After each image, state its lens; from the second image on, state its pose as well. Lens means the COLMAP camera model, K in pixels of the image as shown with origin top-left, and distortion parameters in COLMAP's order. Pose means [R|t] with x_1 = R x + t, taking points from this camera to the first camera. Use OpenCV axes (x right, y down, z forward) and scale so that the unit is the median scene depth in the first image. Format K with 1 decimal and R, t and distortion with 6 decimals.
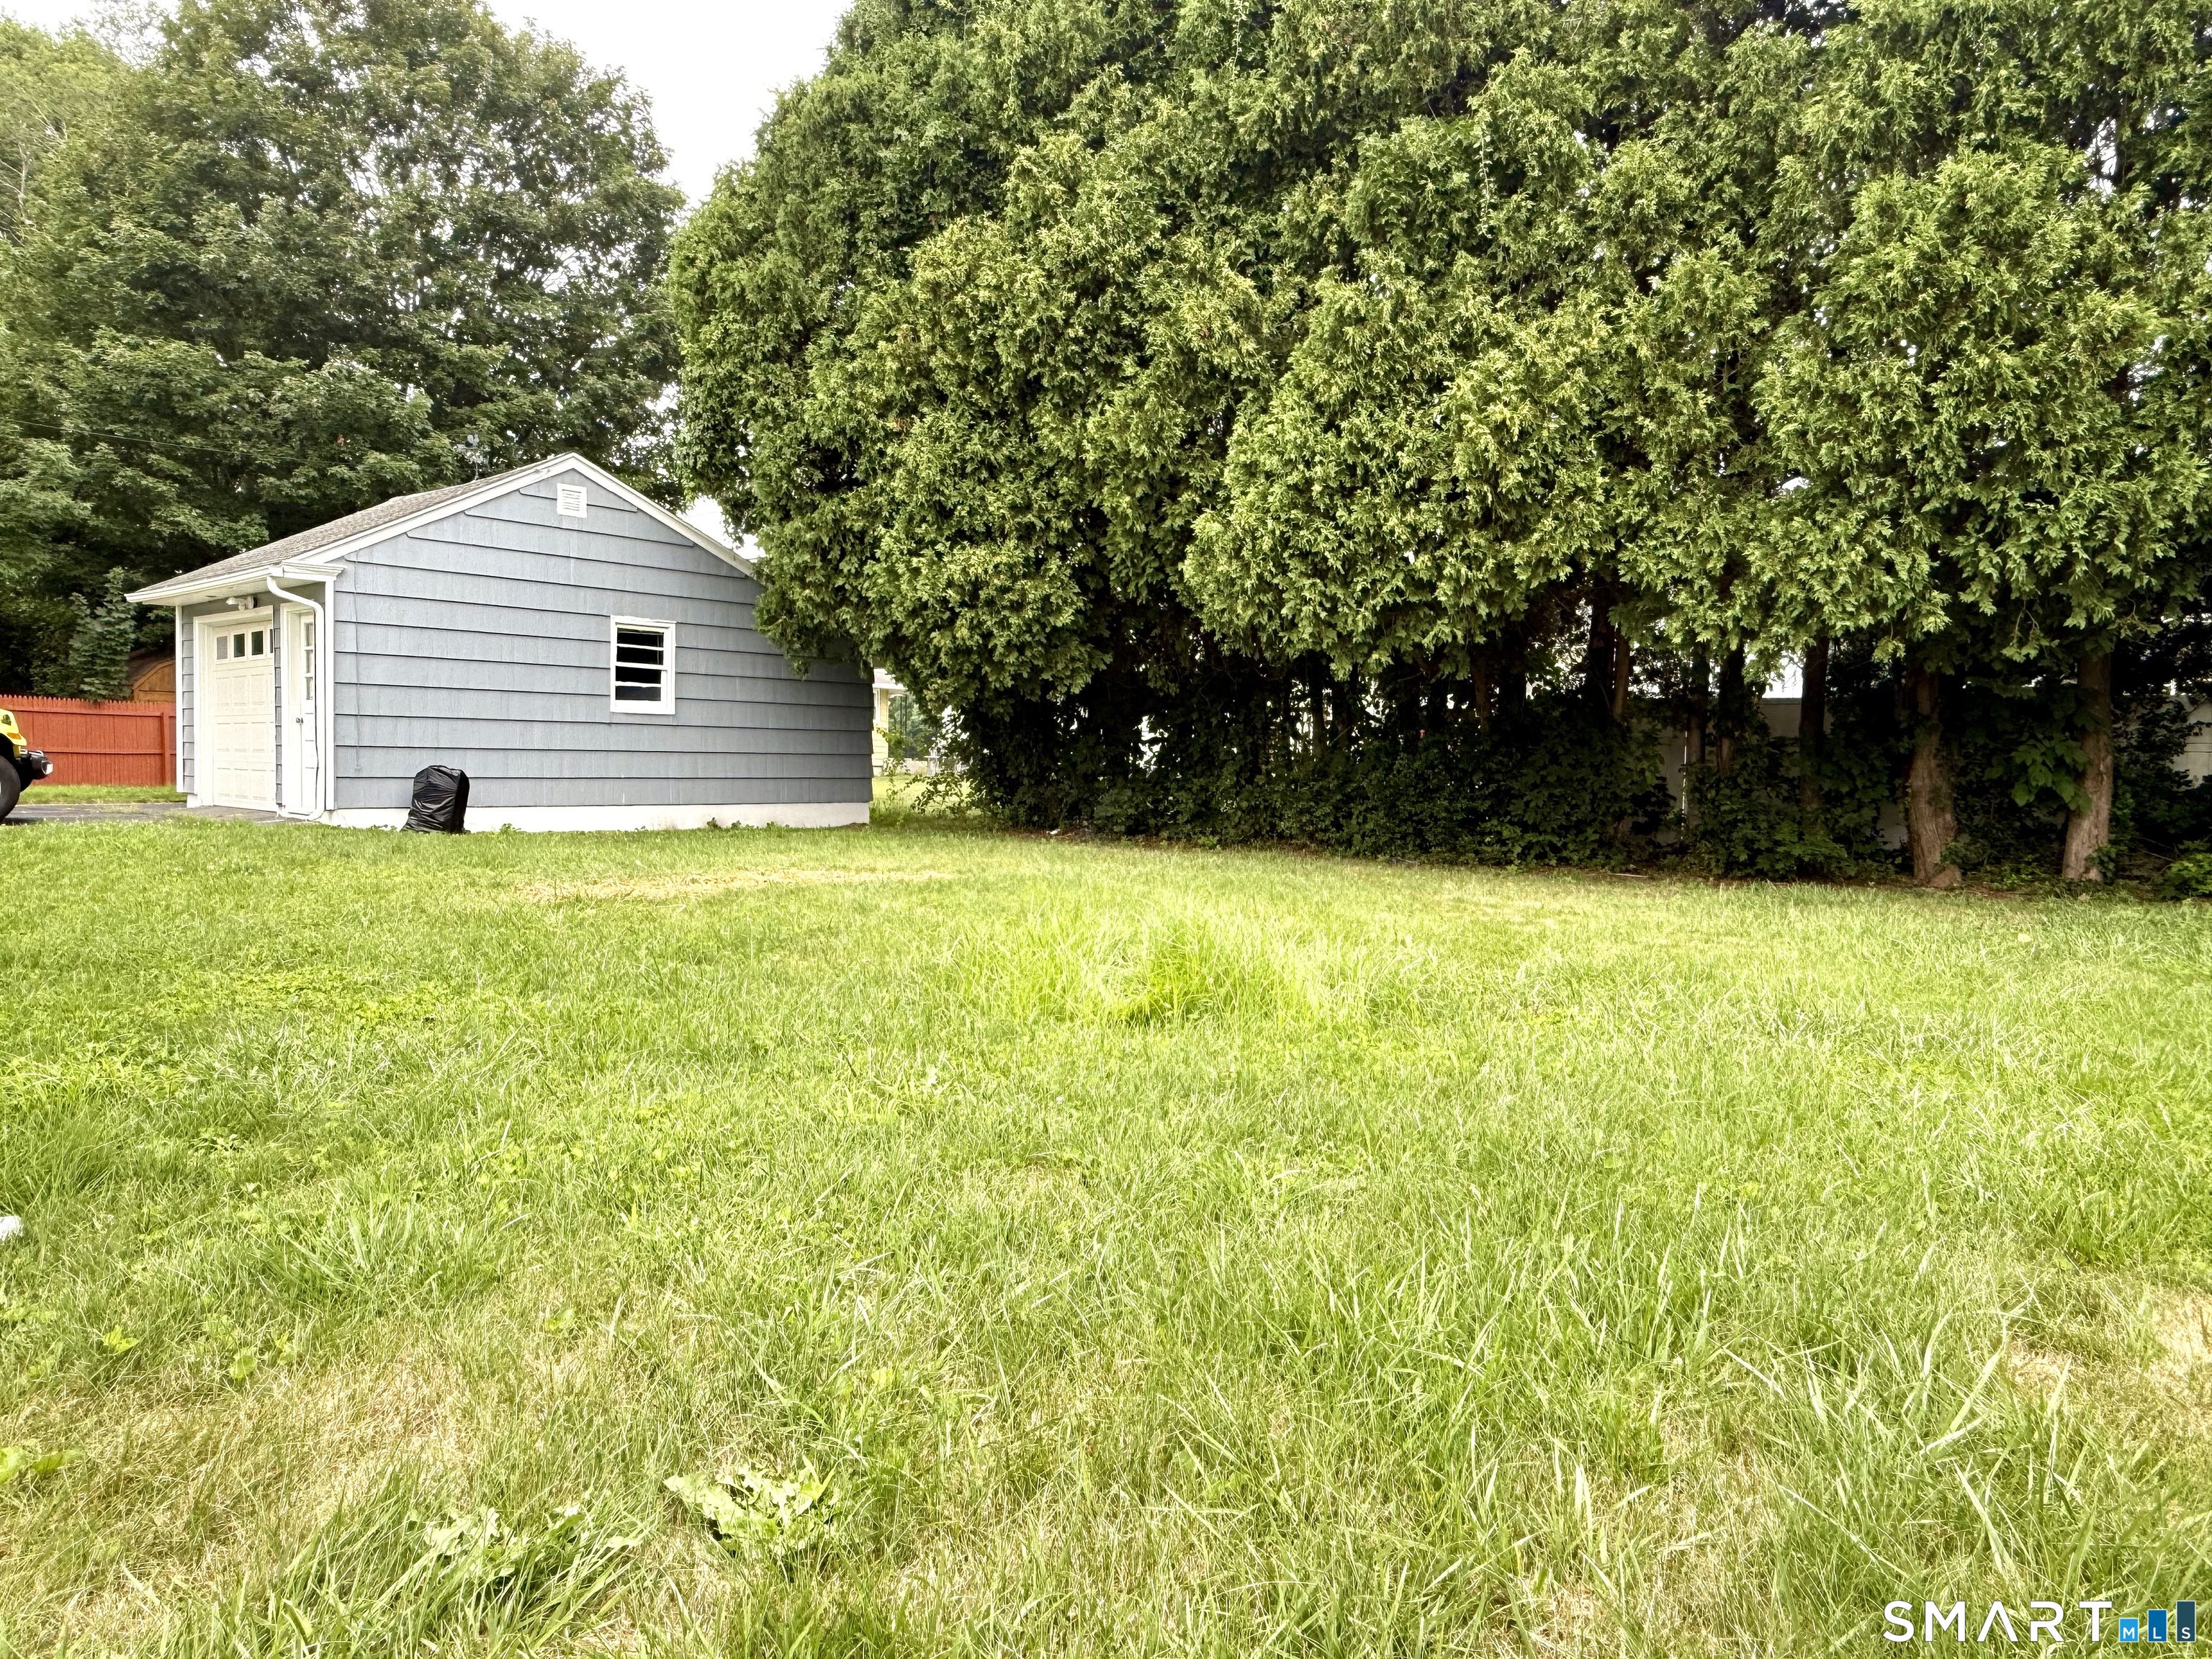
lens RADIAL K [[1442.5, 0, 1105.7], [0, 1442.5, 834.0], [0, 0, 1]] dist [0.002235, 0.000463]
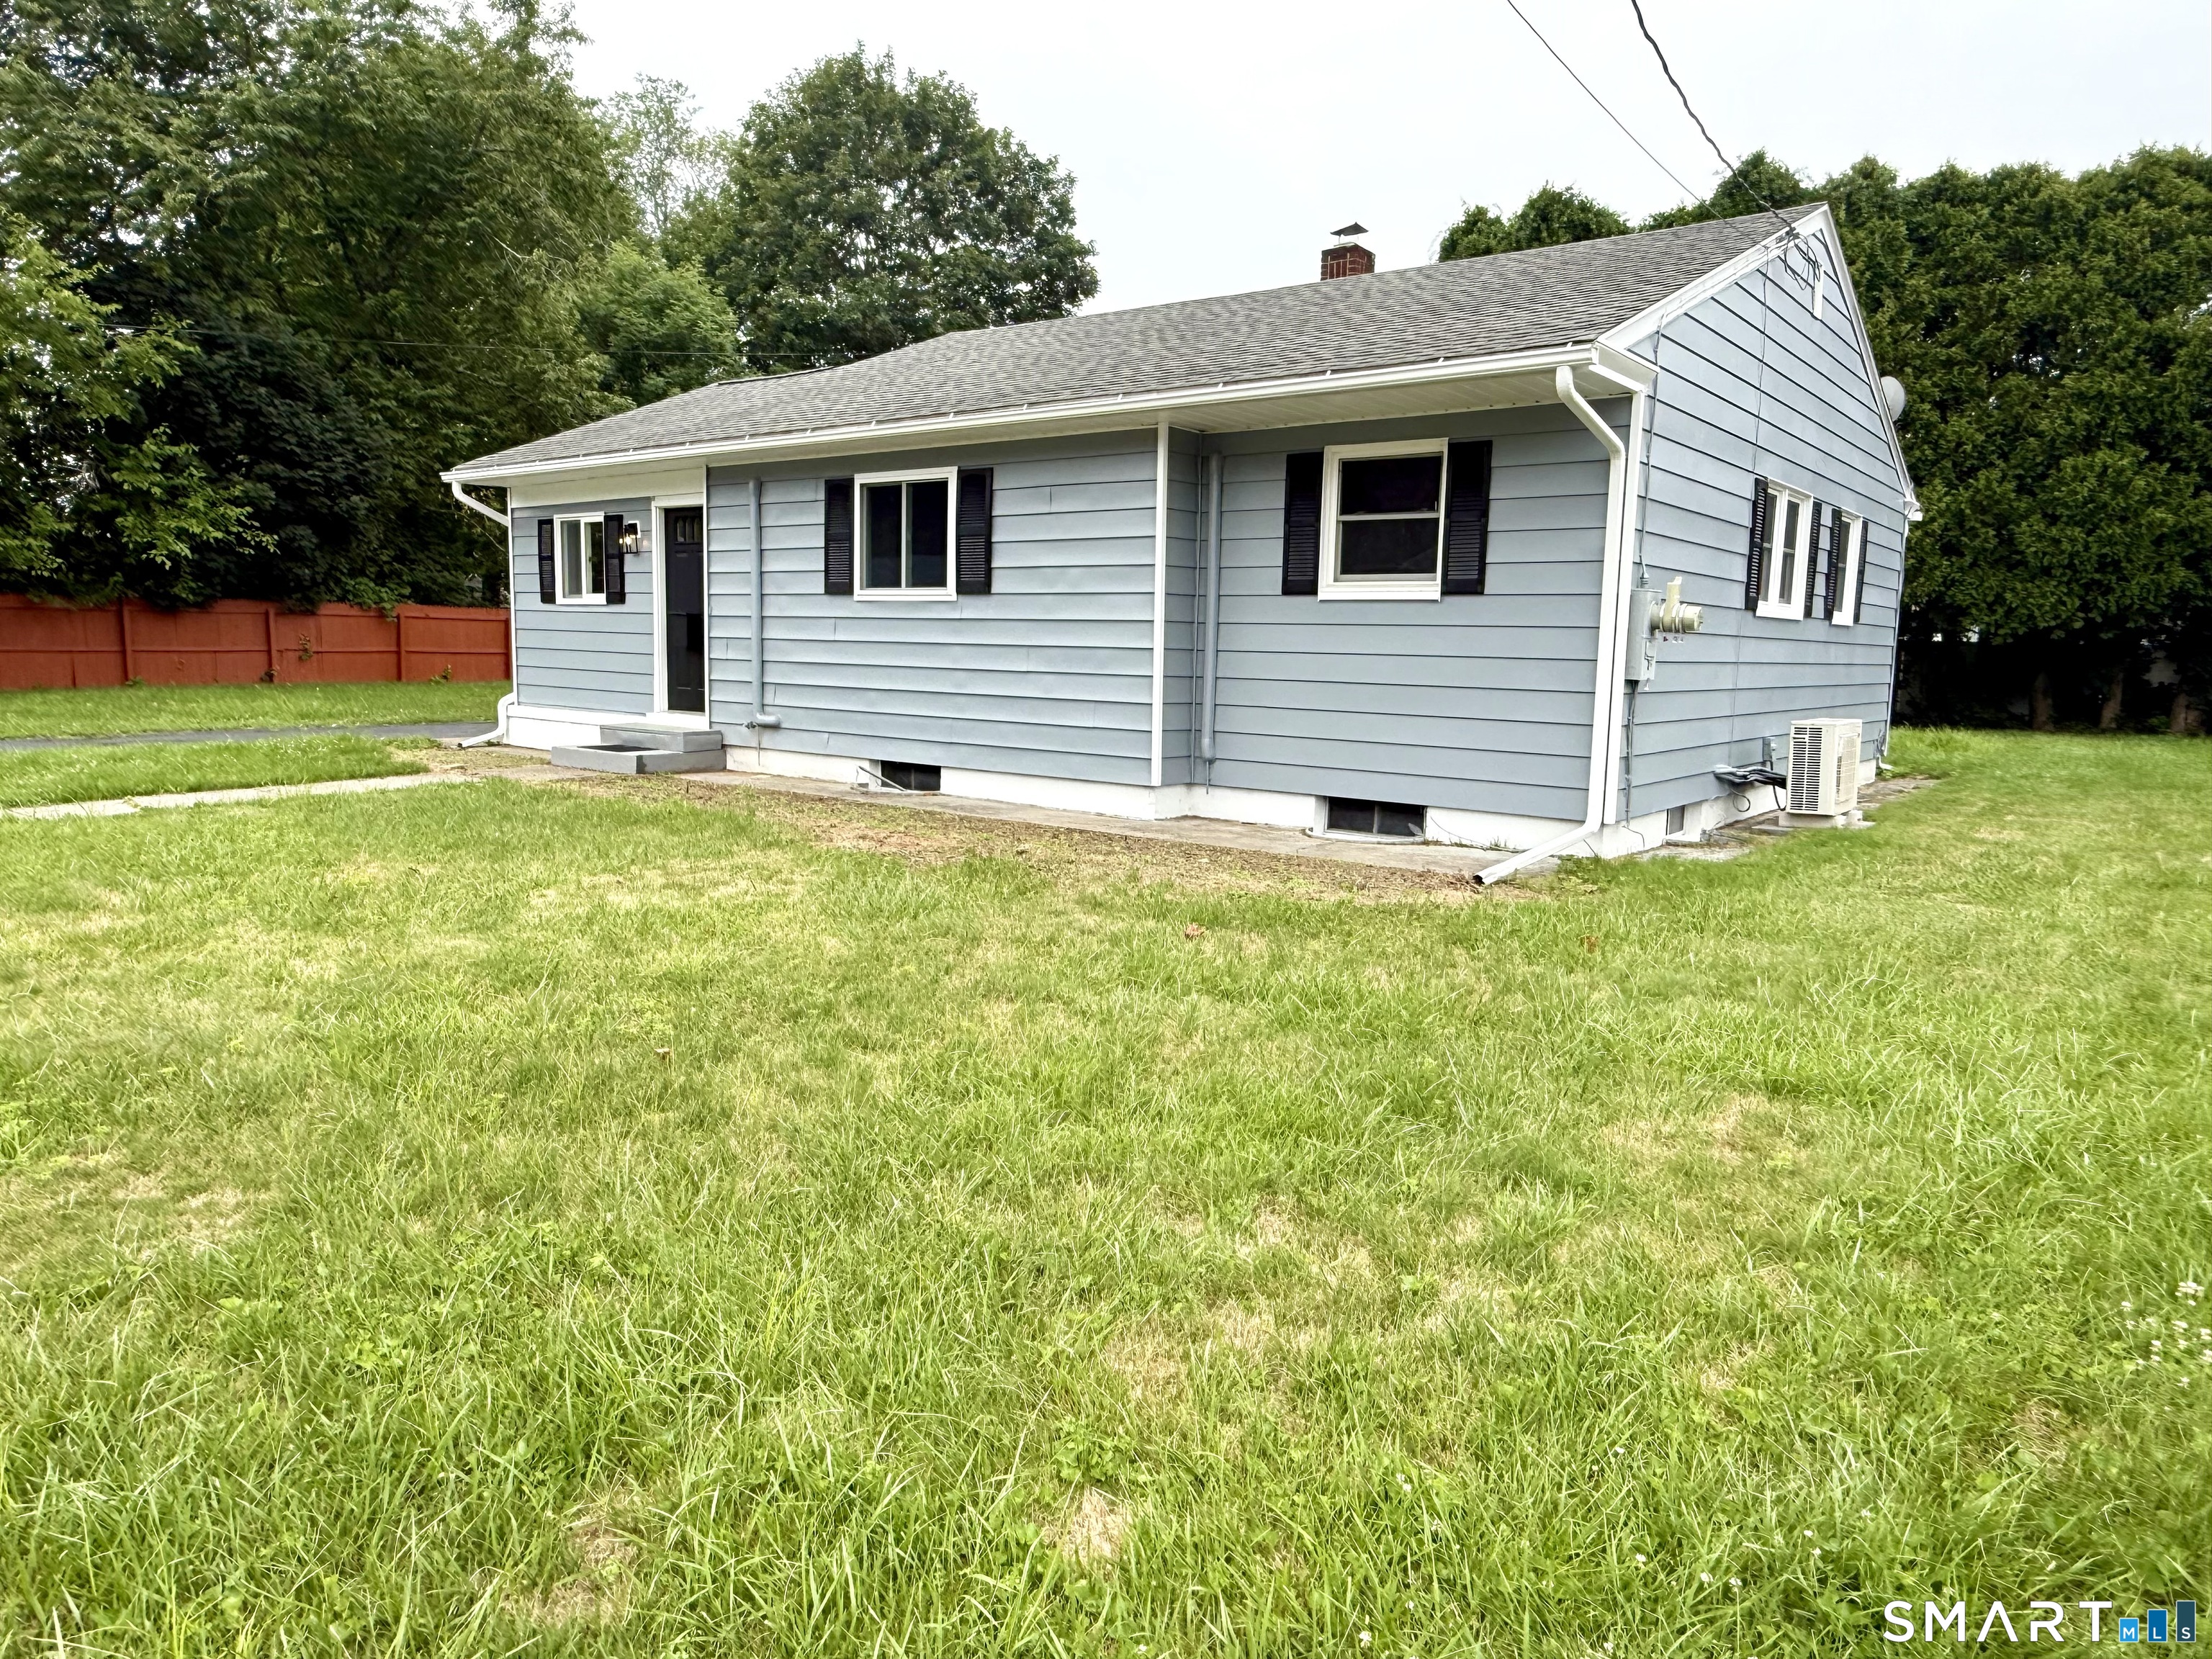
lens RADIAL K [[1442.5, 0, 1109.6], [0, 1442.5, 827.4], [0, 0, 1]] dist [0.002235, 0.000463]
pose [[0.995717, -0.011266, 0.091767, -1.403638], [0.003939, 0.996816, 0.079637, 0.001808], [-0.092372, -0.078935, 0.992591, -1.442802]]
